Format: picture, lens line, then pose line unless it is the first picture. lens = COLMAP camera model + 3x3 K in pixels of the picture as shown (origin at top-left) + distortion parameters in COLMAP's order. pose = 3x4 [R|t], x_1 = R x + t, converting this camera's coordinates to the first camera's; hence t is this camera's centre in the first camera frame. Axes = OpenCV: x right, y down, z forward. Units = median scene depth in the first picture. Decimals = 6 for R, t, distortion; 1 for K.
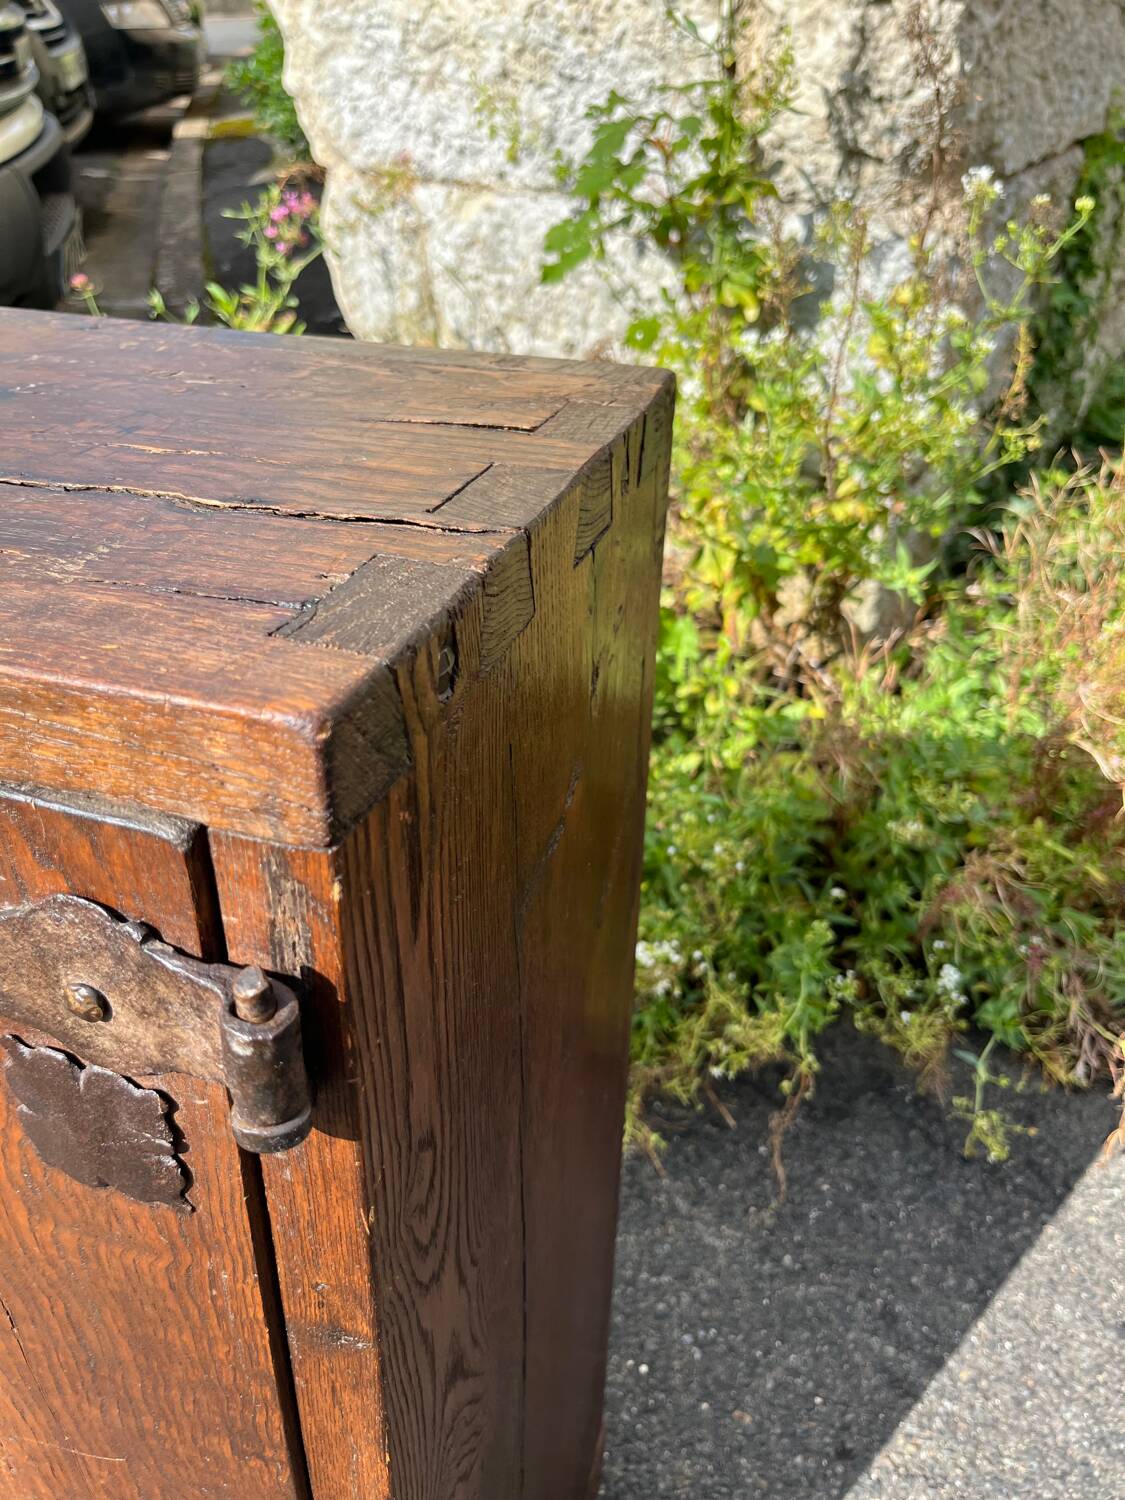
lens RADIAL K [[1150.2, 0, 562.5], [0, 1150.2, 750.0], [0, 0, 1]] dist [0.064744, -0.110596]
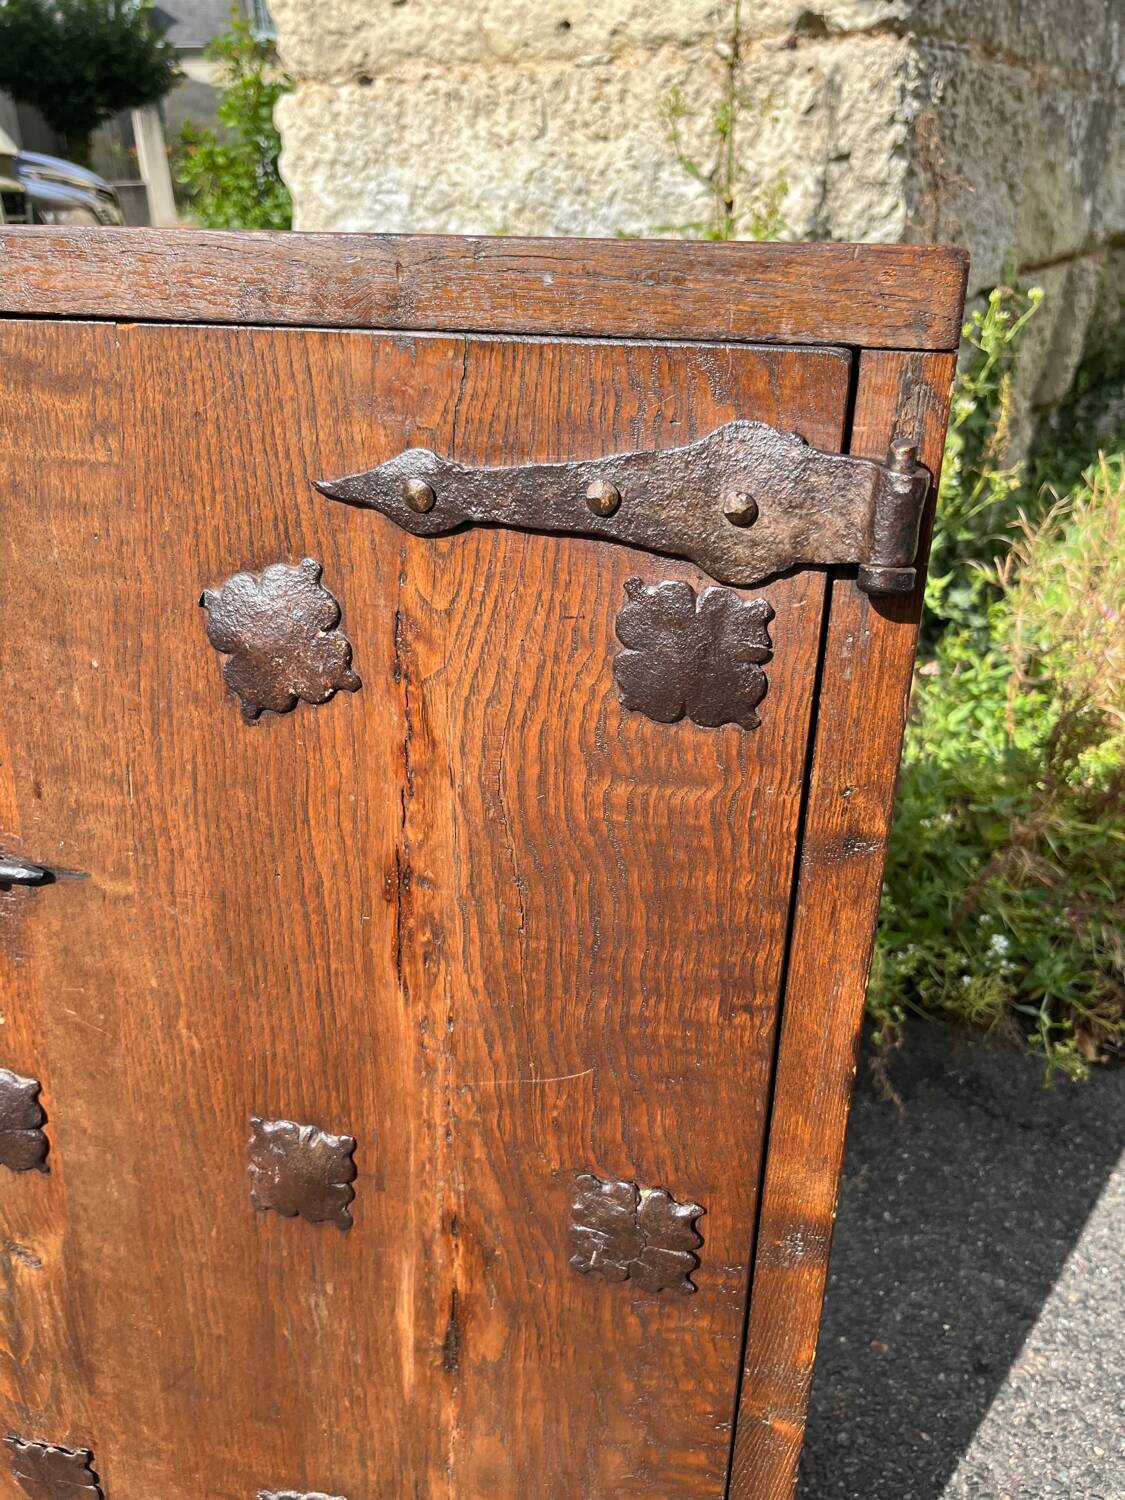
lens RADIAL K [[1144.3, 0, 560.7], [0, 1144.3, 732.3], [0, 0, 1]] dist [0.059070, -0.102062]
pose [[0.994860, -0.025934, 0.097879, -0.197066], [0.042535, 0.984256, -0.171553, 0.182258], [-0.091889, 0.174835, 0.980301, -0.073586]]
